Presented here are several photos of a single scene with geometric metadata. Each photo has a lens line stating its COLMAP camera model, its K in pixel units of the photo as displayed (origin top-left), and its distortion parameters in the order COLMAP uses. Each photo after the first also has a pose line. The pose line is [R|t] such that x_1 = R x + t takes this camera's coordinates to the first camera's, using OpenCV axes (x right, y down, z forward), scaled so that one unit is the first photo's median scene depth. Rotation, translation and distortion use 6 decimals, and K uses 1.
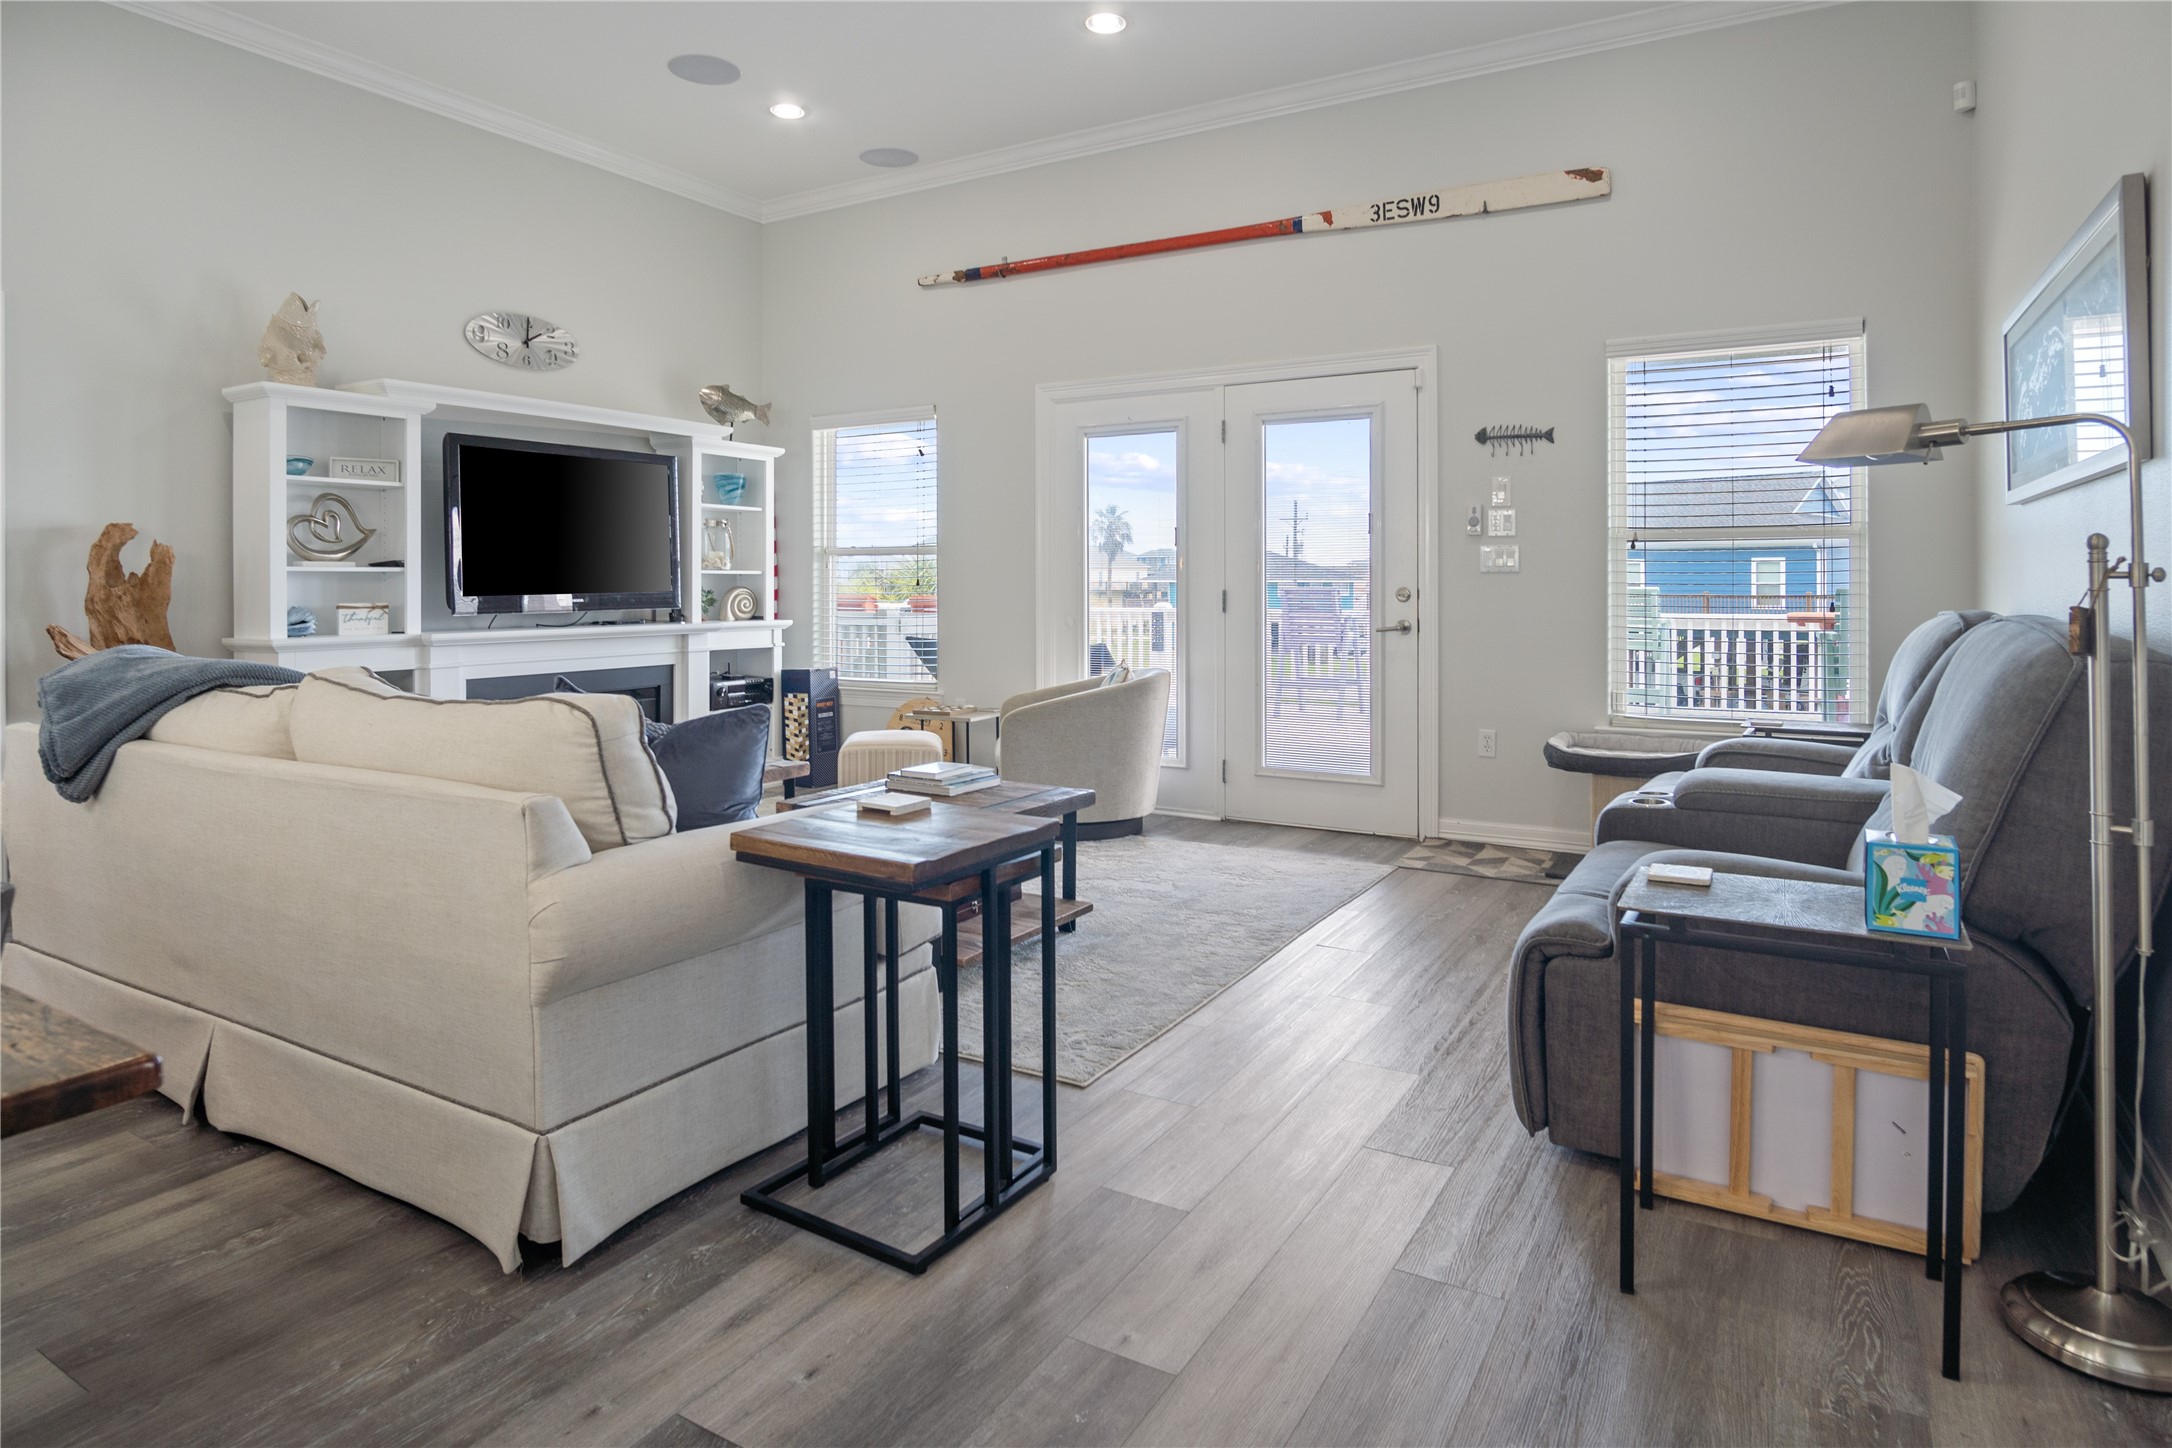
lens RADIAL K [[1206.8, 0, 1093.1], [0, 1206.8, 589.8], [0, 0, 1]] dist [-0.022810, 0.002156]
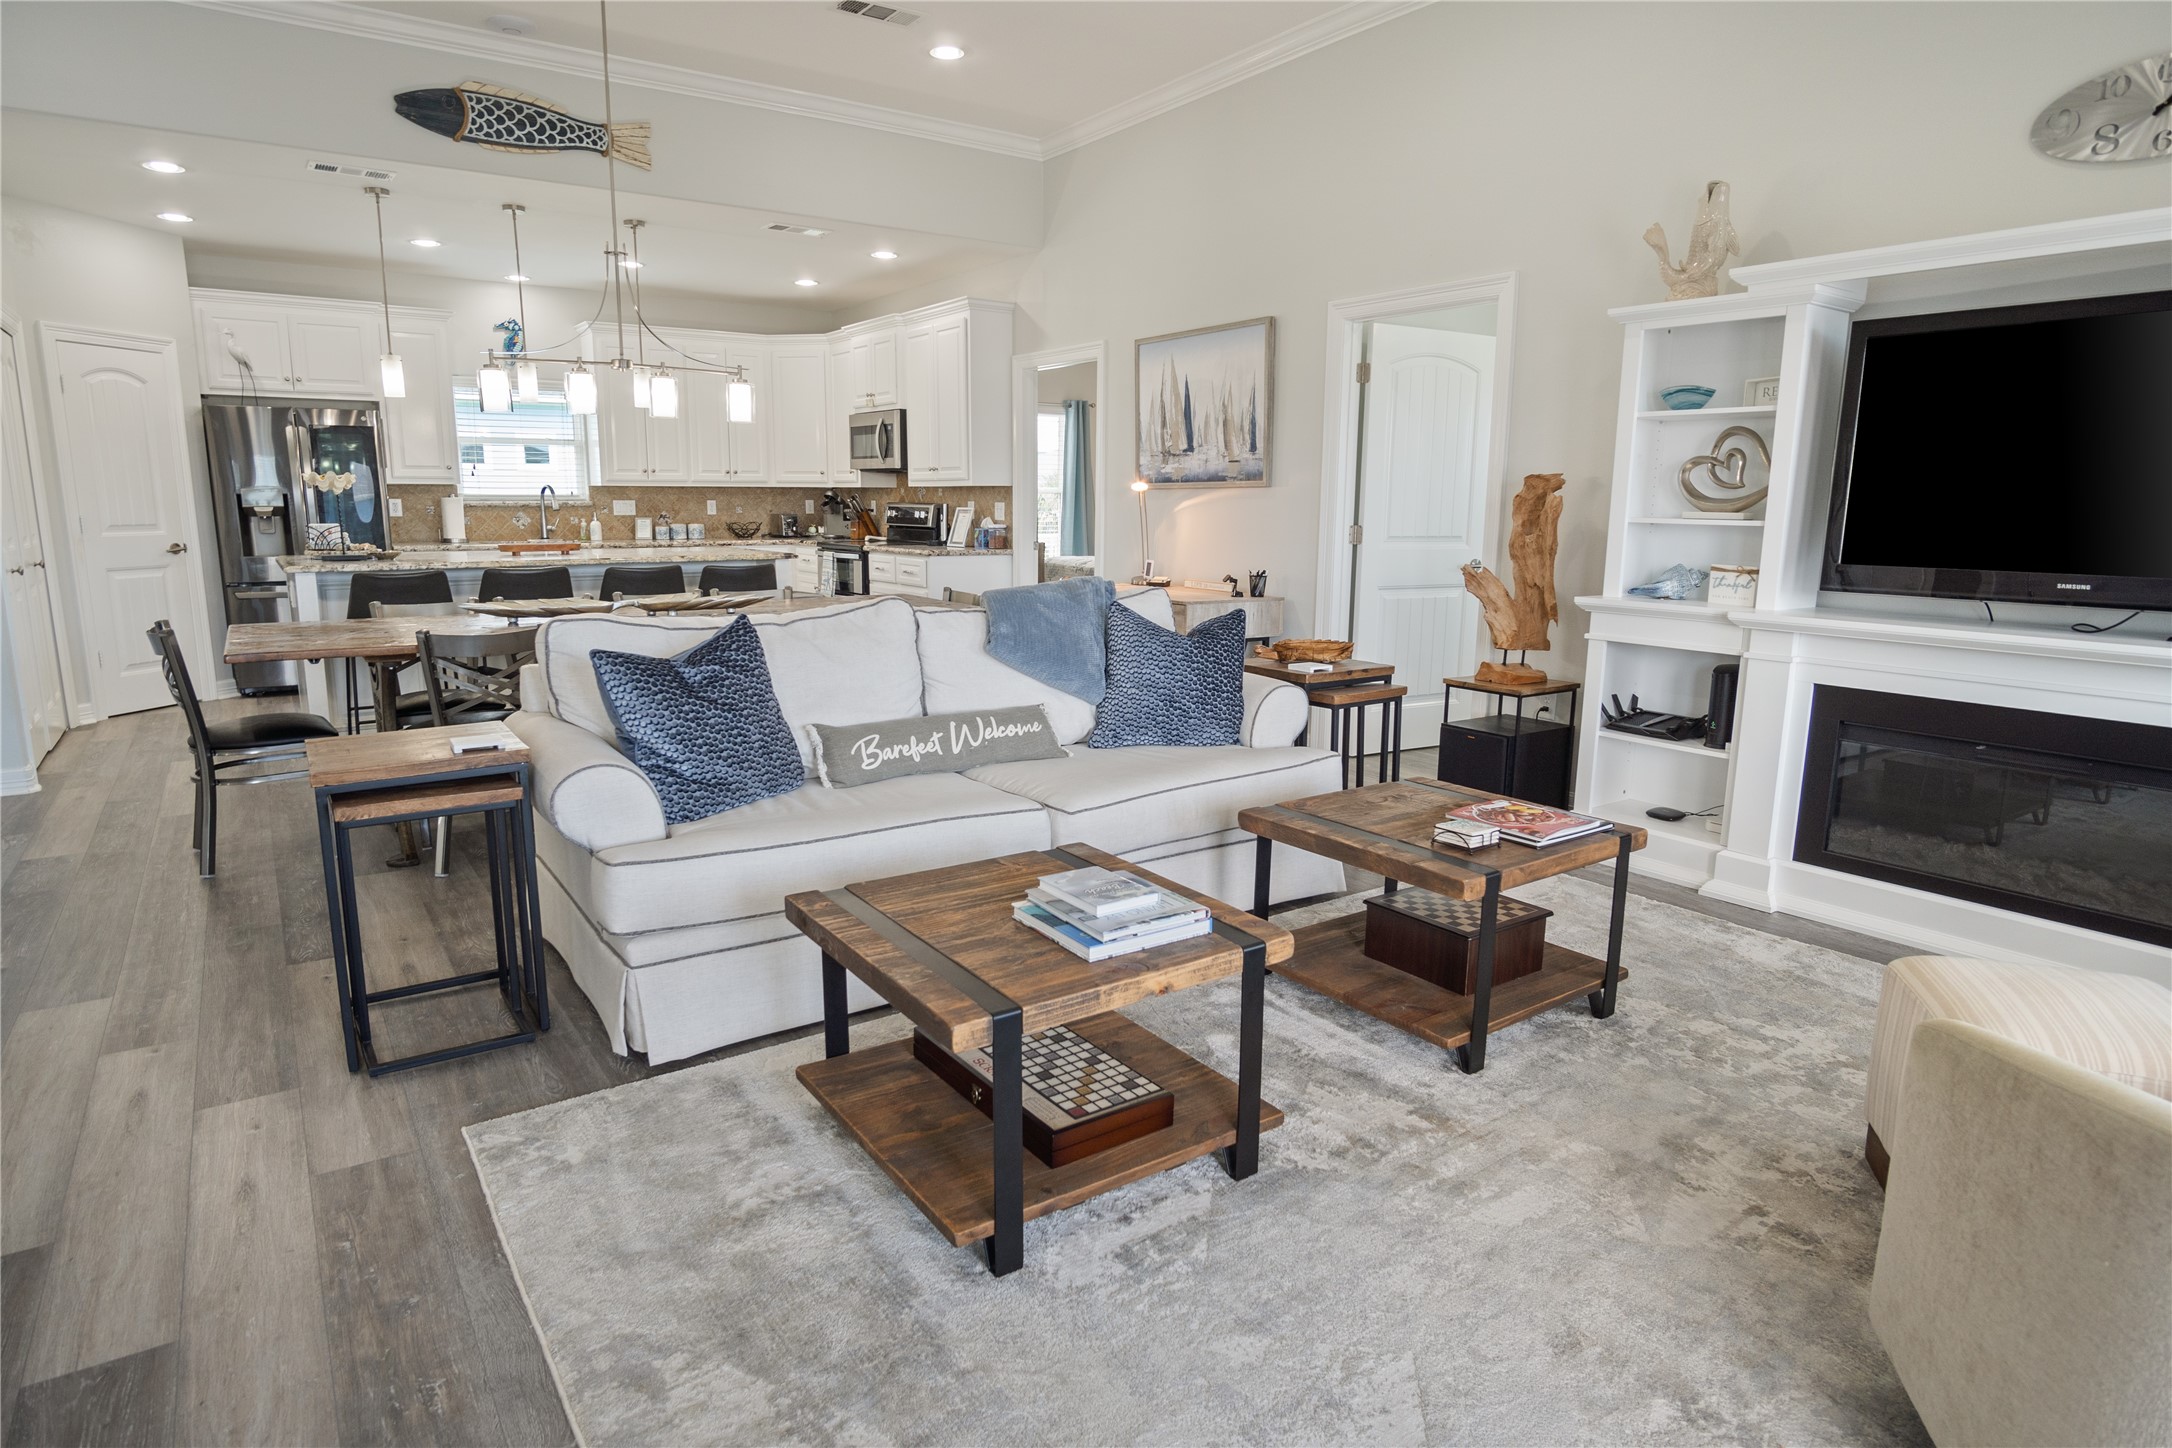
lens RADIAL K [[1216.4, 0, 1131.5], [0, 1216.4, 721.8], [0, 0, 1]] dist [-0.046186, 0.013611]
pose [[-0.391184, 0.166608, -0.905106, 0.277603], [-0.014403, 0.982248, 0.187033, -0.028982], [0.920200, 0.086201, -0.381840, 0.905169]]
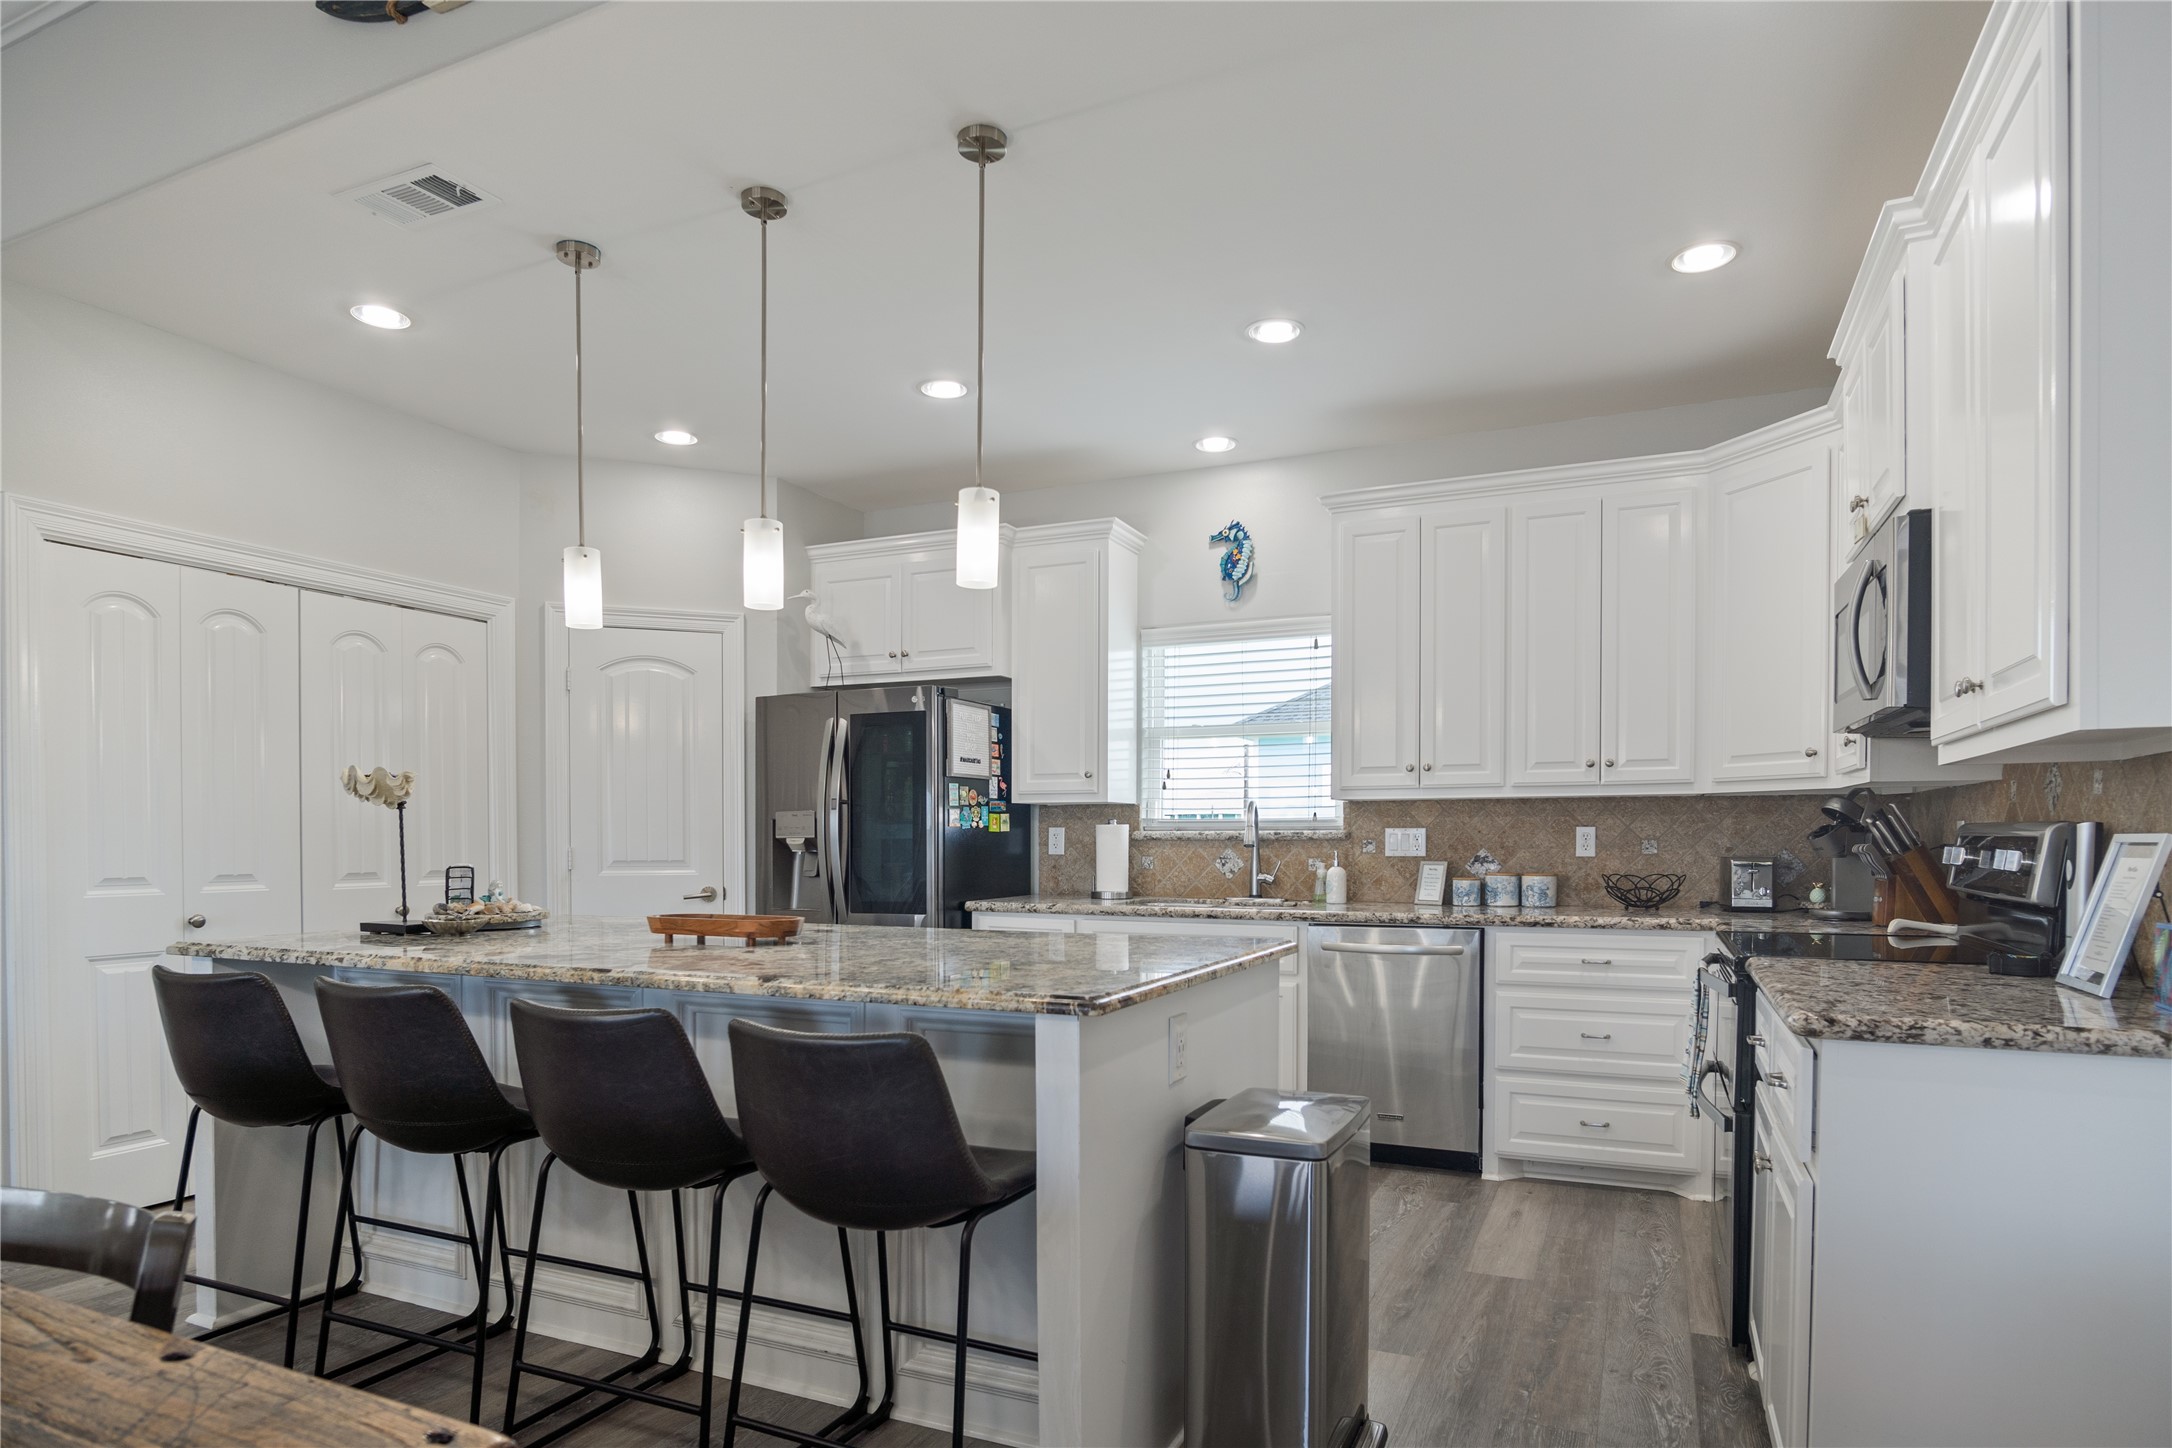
lens RADIAL K [[1217.9, 0, 1108.5], [0, 1217.9, 856.5], [0, 0, 1]] dist [-0.023489, 0.000512]
pose [[-0.993324, 0.006978, -0.115149, -0.734806], [0.004603, 0.999772, 0.020873, -0.005779], [0.115269, 0.020204, -0.993129, 0.420599]]
